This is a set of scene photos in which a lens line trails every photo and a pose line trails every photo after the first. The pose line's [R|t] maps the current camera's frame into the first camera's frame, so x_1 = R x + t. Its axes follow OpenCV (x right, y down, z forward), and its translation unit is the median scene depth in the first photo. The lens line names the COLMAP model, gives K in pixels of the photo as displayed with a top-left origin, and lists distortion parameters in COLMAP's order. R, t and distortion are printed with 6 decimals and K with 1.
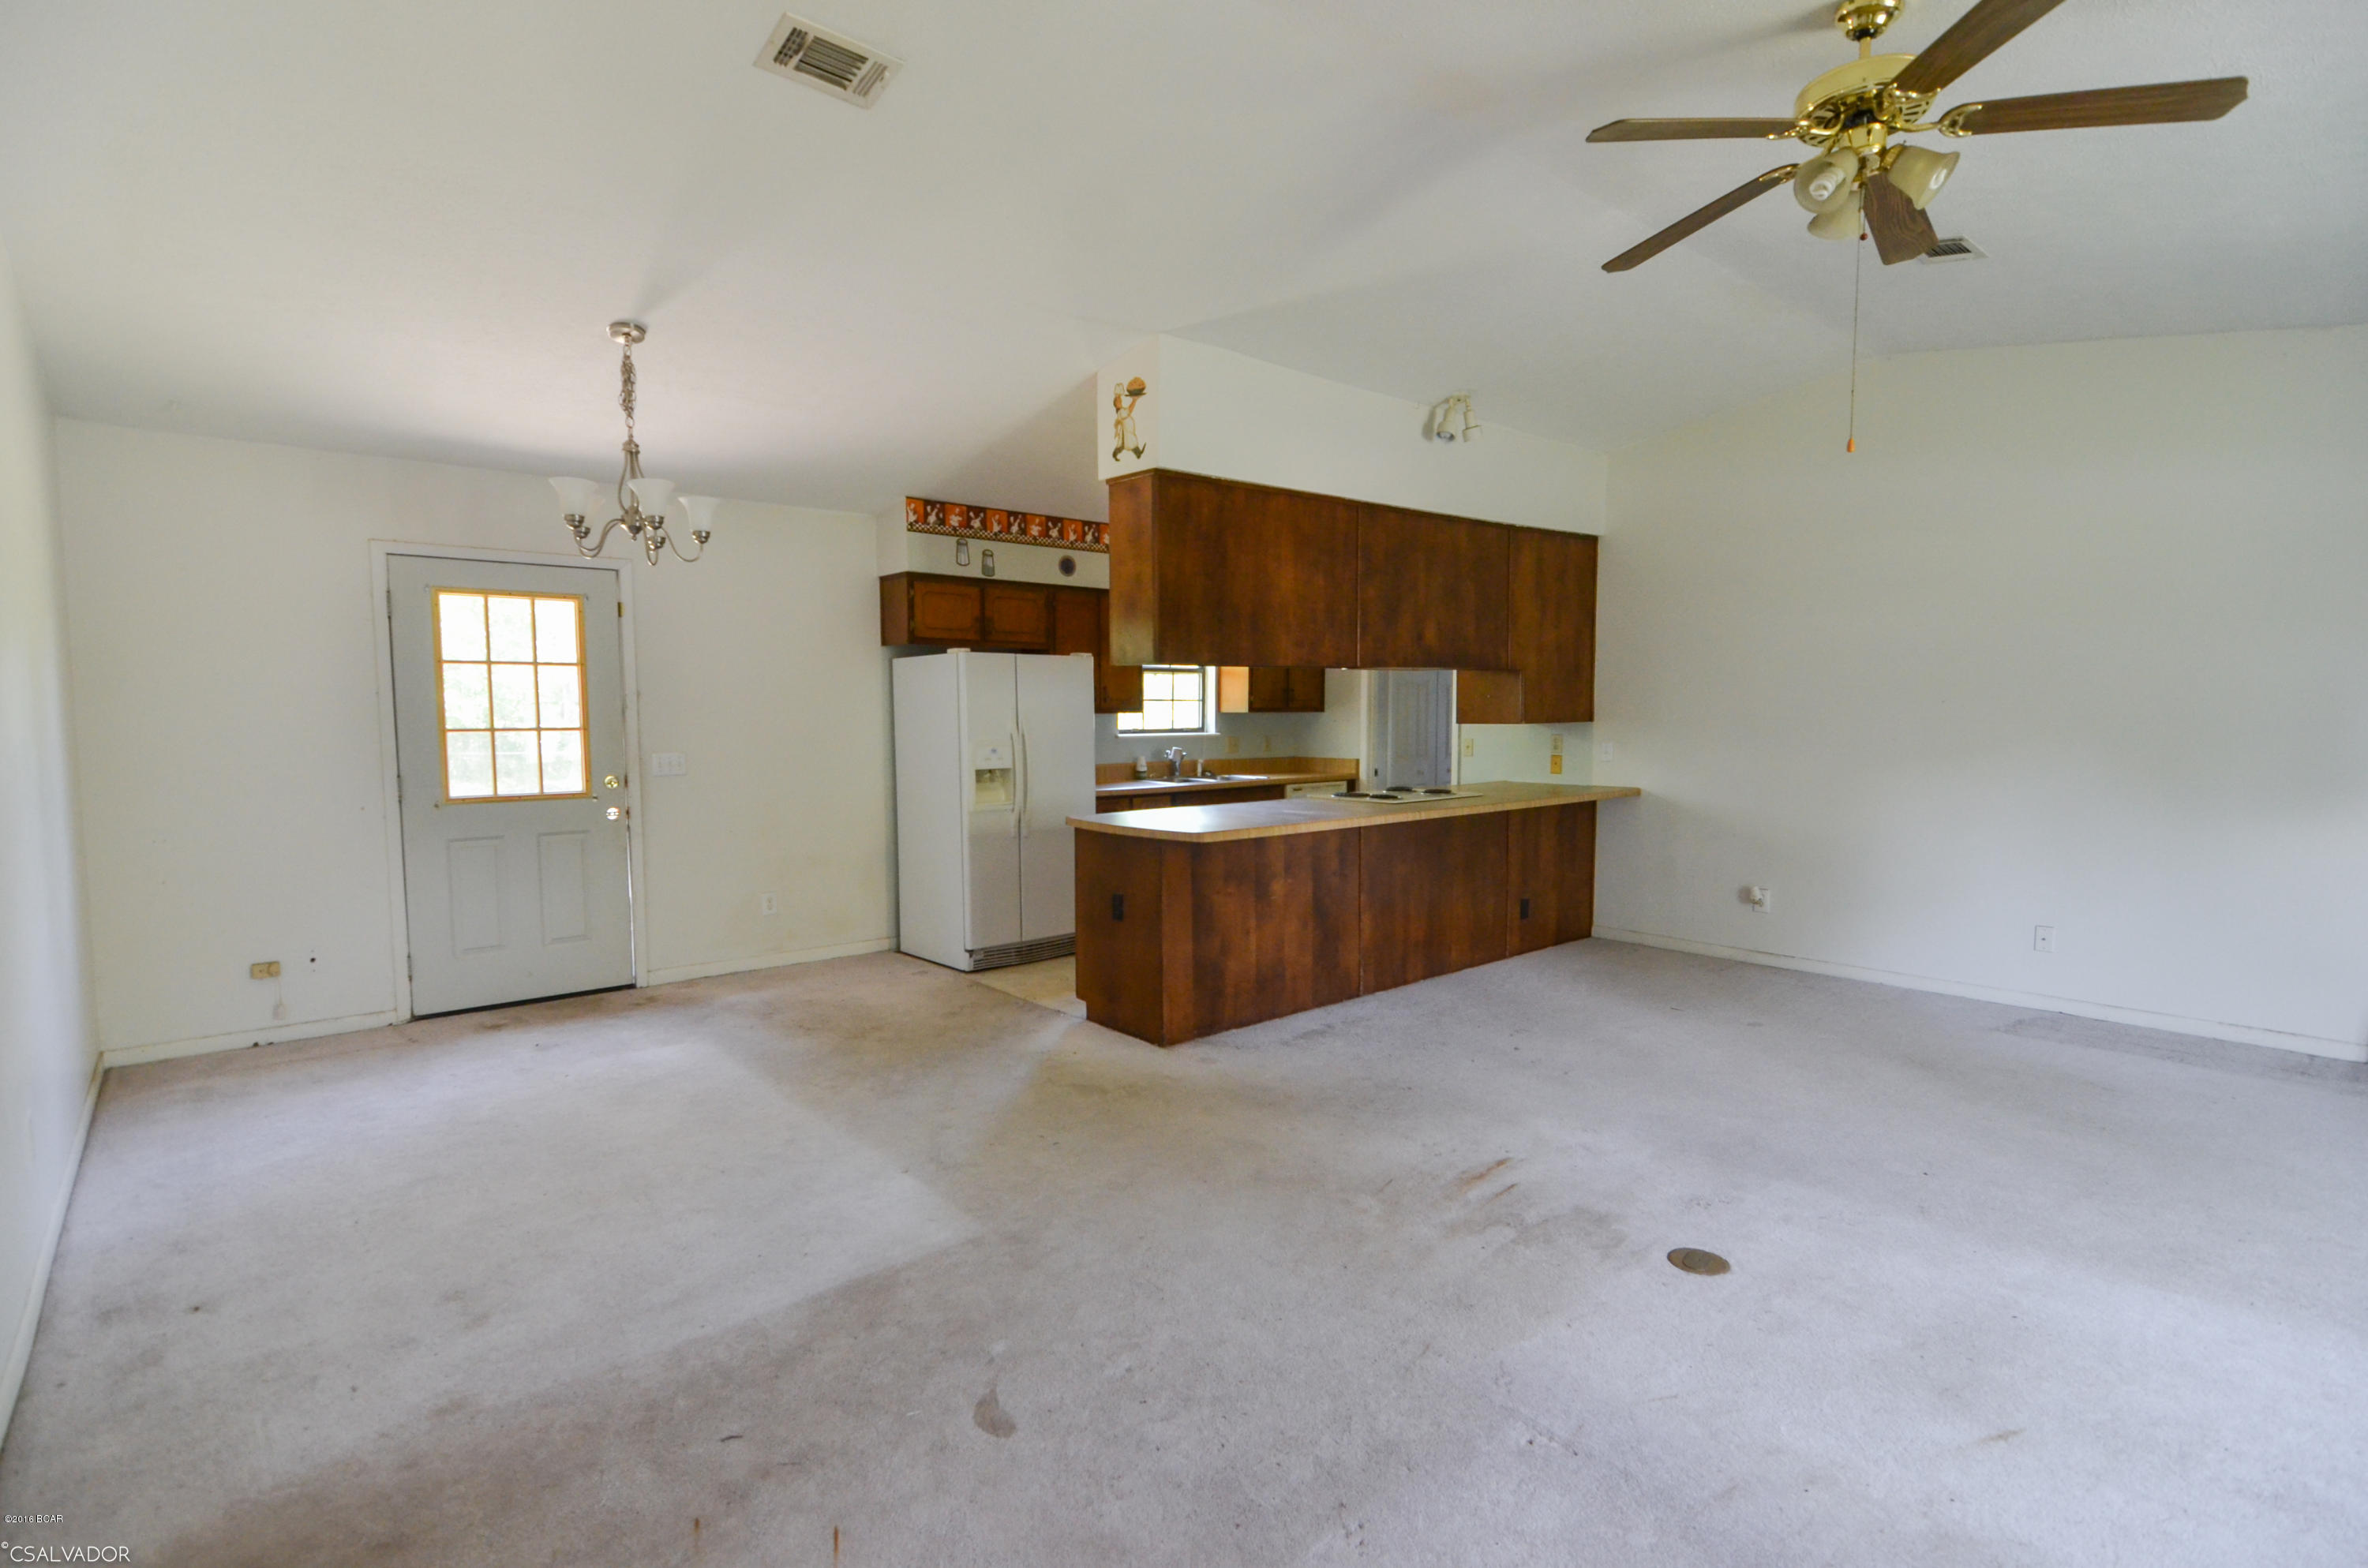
lens RADIAL K [[1111.7, 0, 1179.0], [0, 1111.7, 799.2], [0, 0, 1]] dist [0.005389, -0.008065]
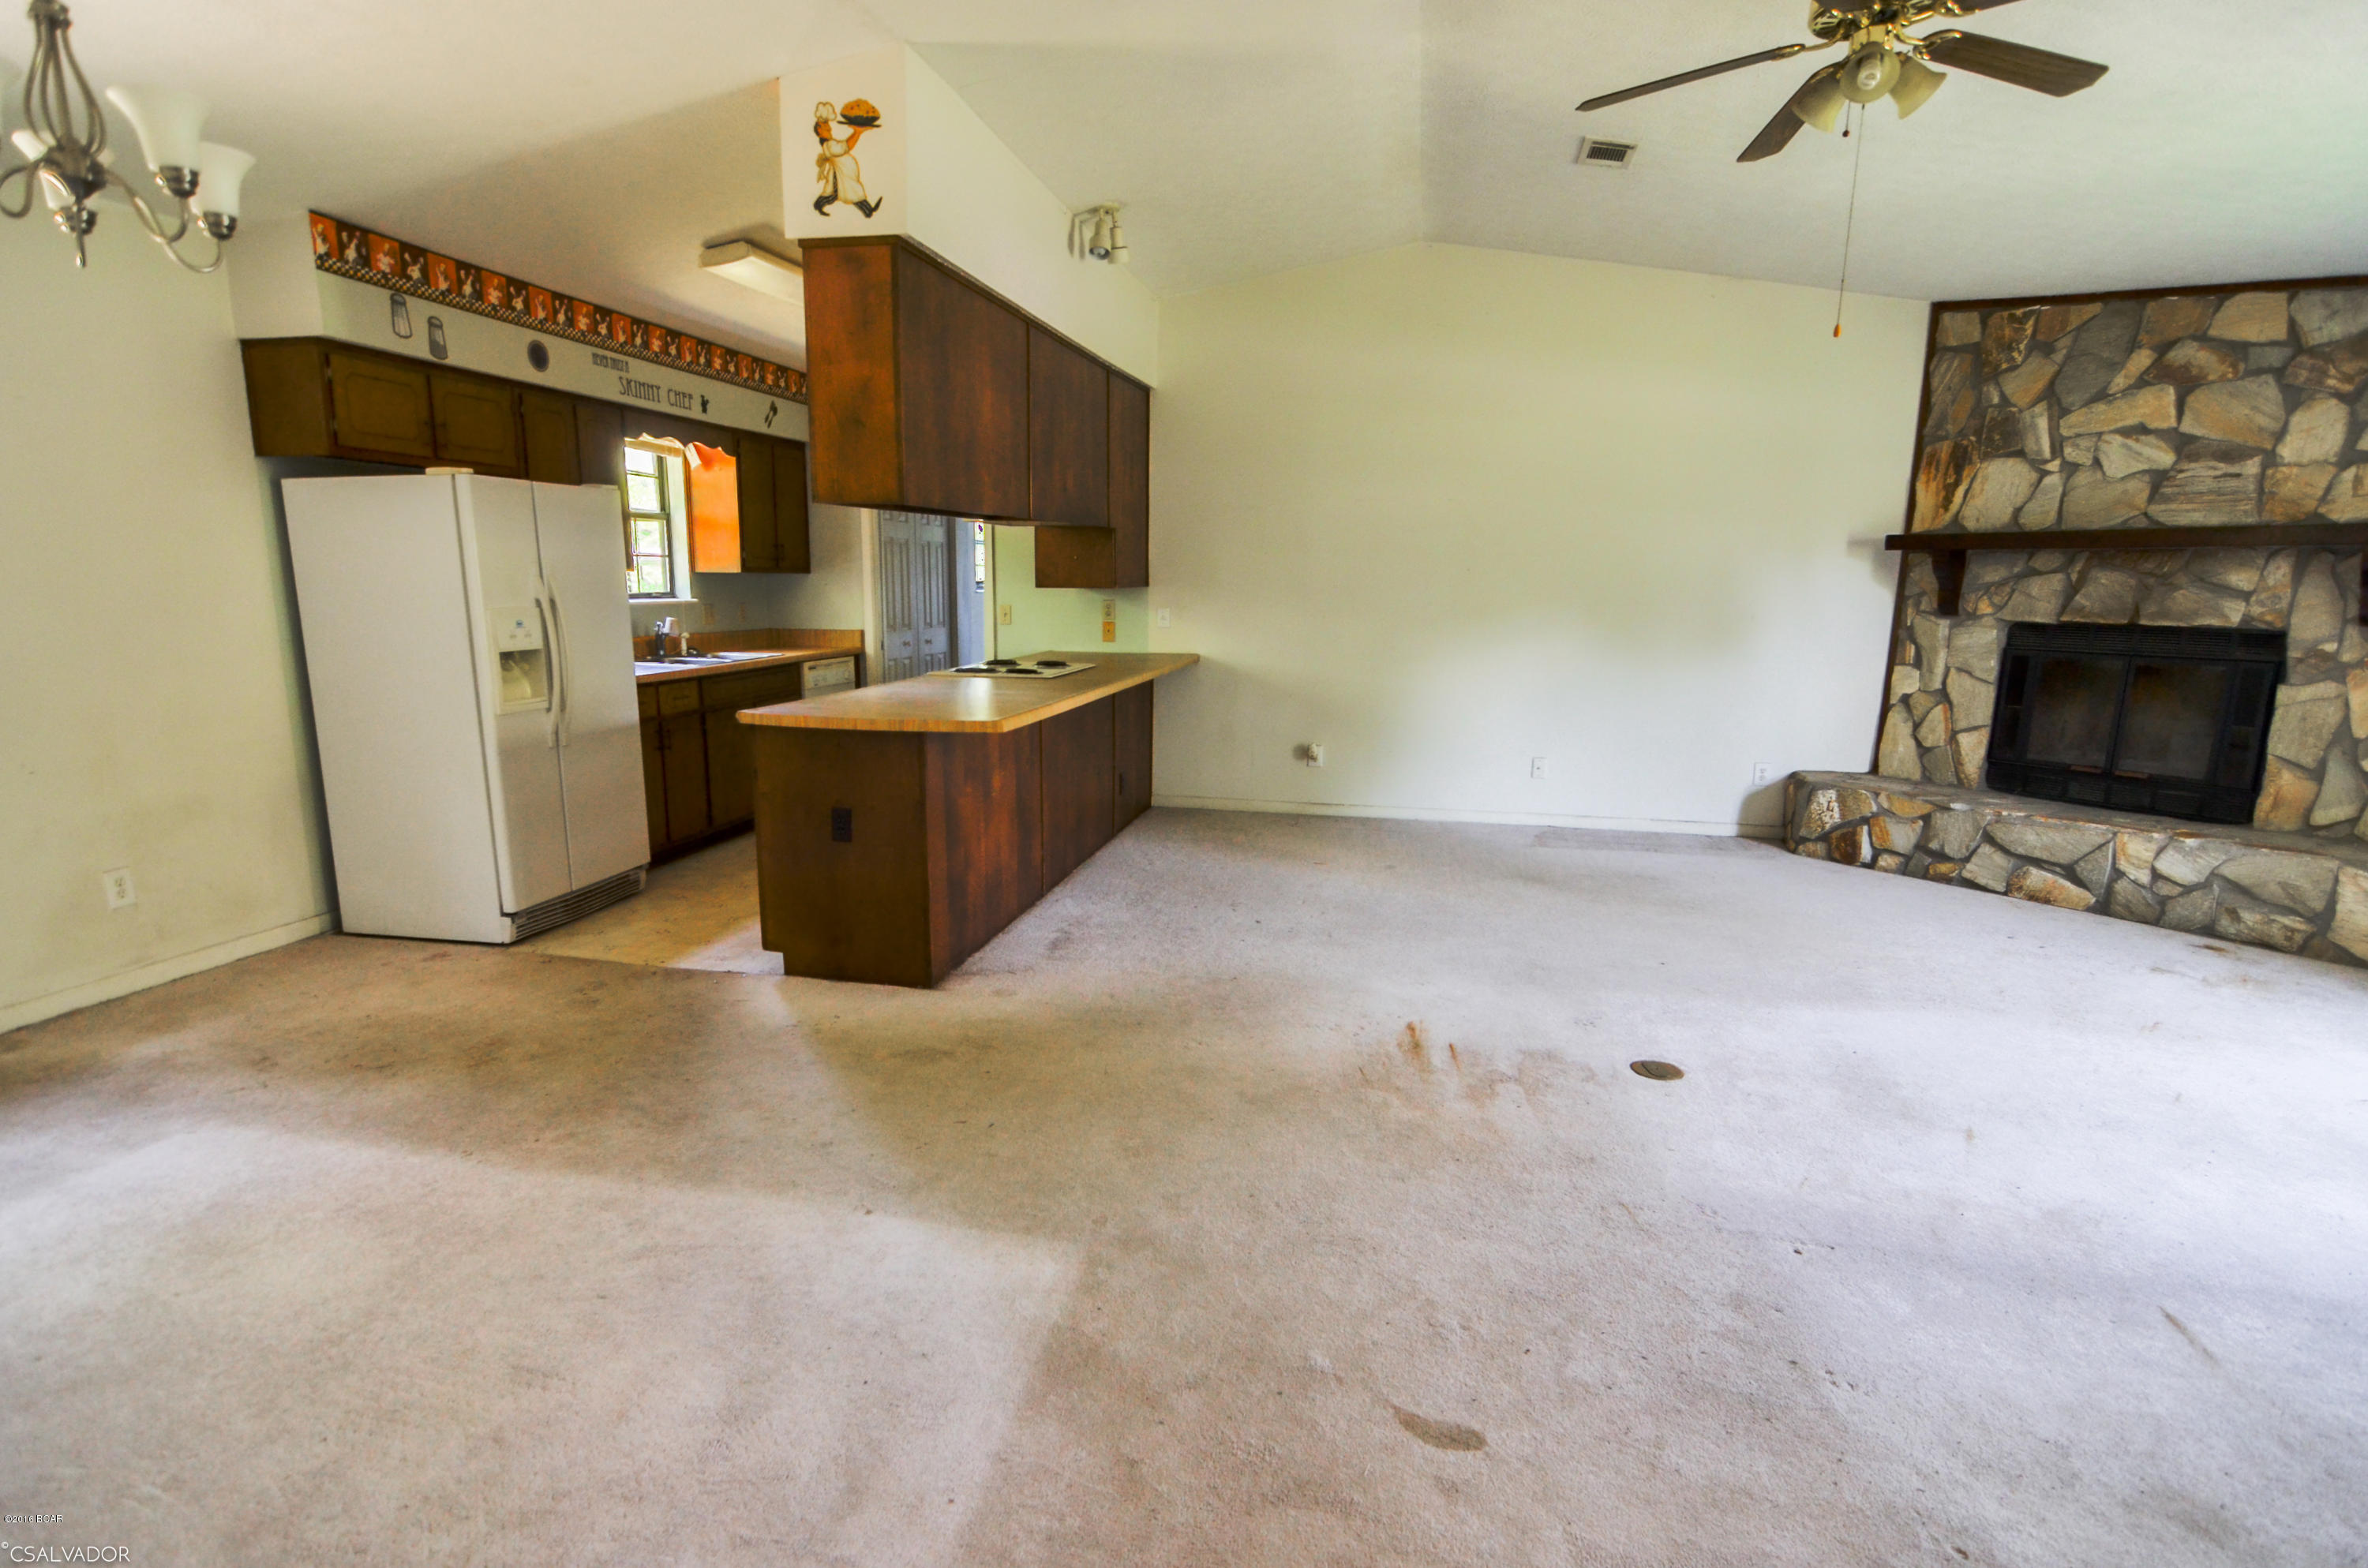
lens RADIAL K [[1199.3, 0, 1133.1], [0, 1199.3, 818.9], [0, 0, 1]] dist [-0.000922, 0.000203]
pose [[0.809077, -0.106753, 0.577926, -0.348720], [0.037727, 0.990770, 0.130196, -0.007091], [-0.586491, -0.083535, 0.805637, 0.196633]]
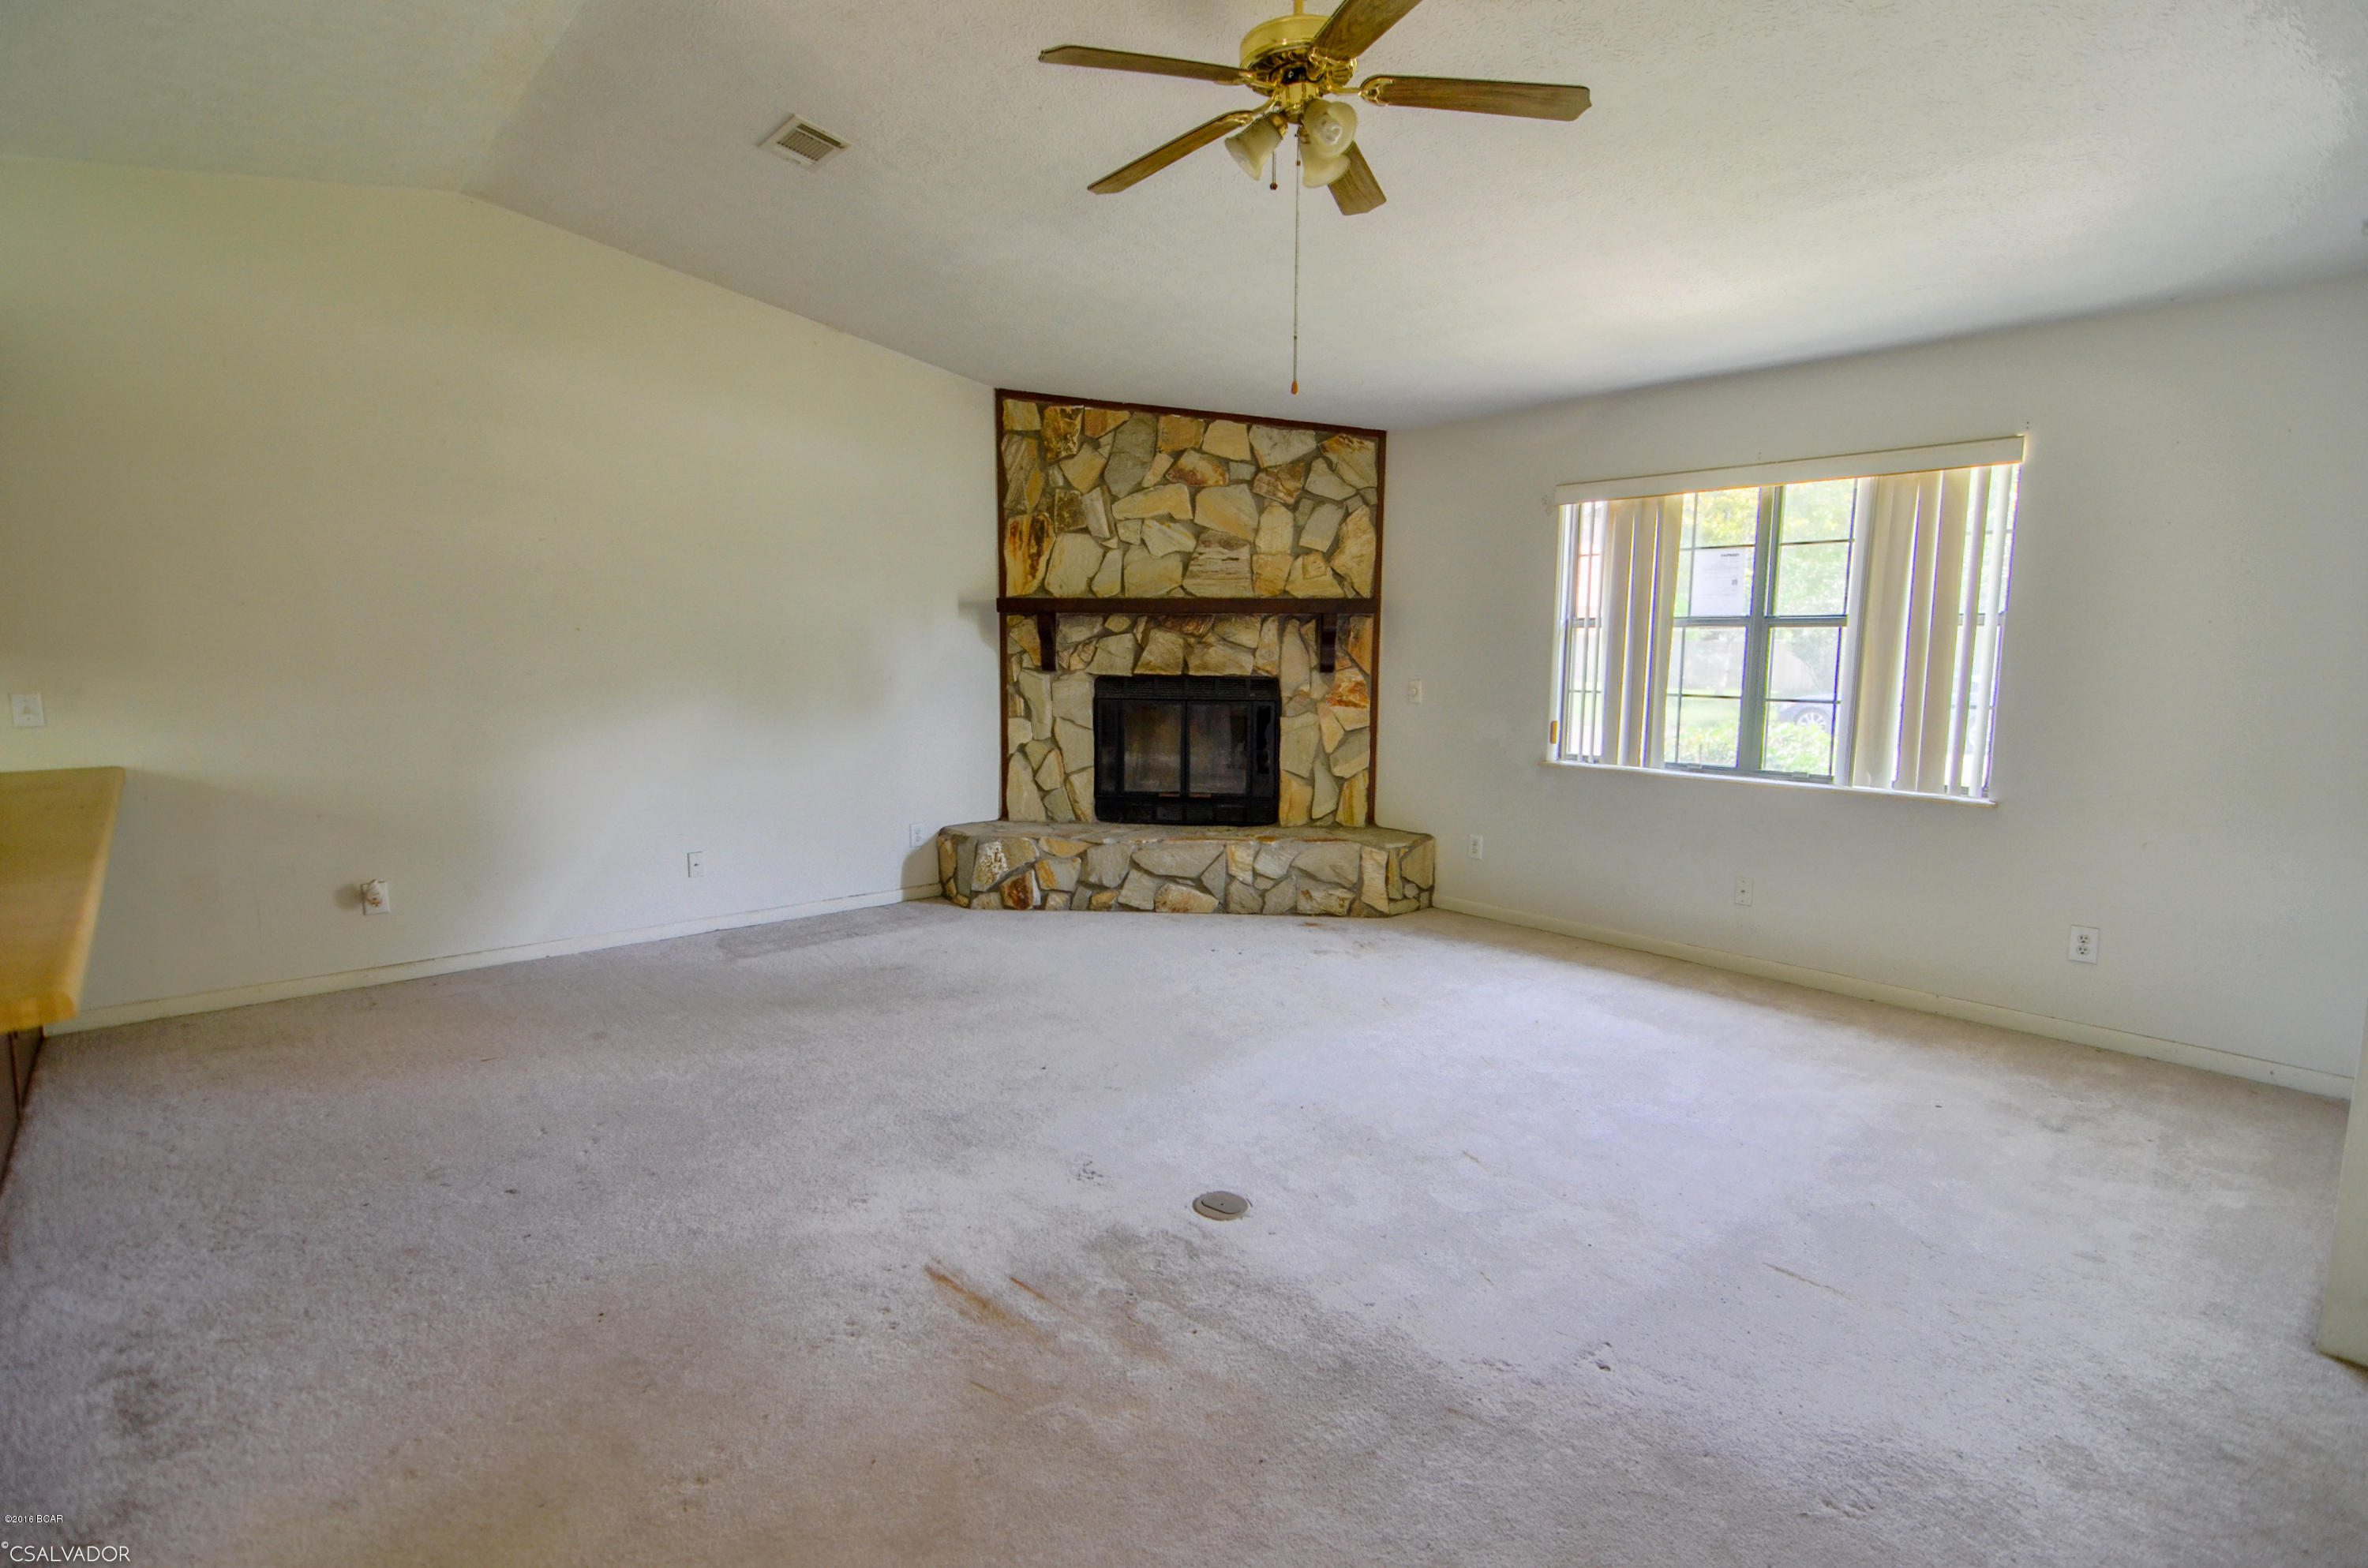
lens RADIAL K [[1158.4, 0, 1177.4], [0, 1158.4, 795.2], [0, 0, 1]] dist [-0.000106, 0.000455]
pose [[-0.009875, -0.129023, 0.991592, -0.270394], [0.076617, 0.988628, 0.129400, -0.040035], [-0.997012, 0.077250, 0.000123, 0.556338]]
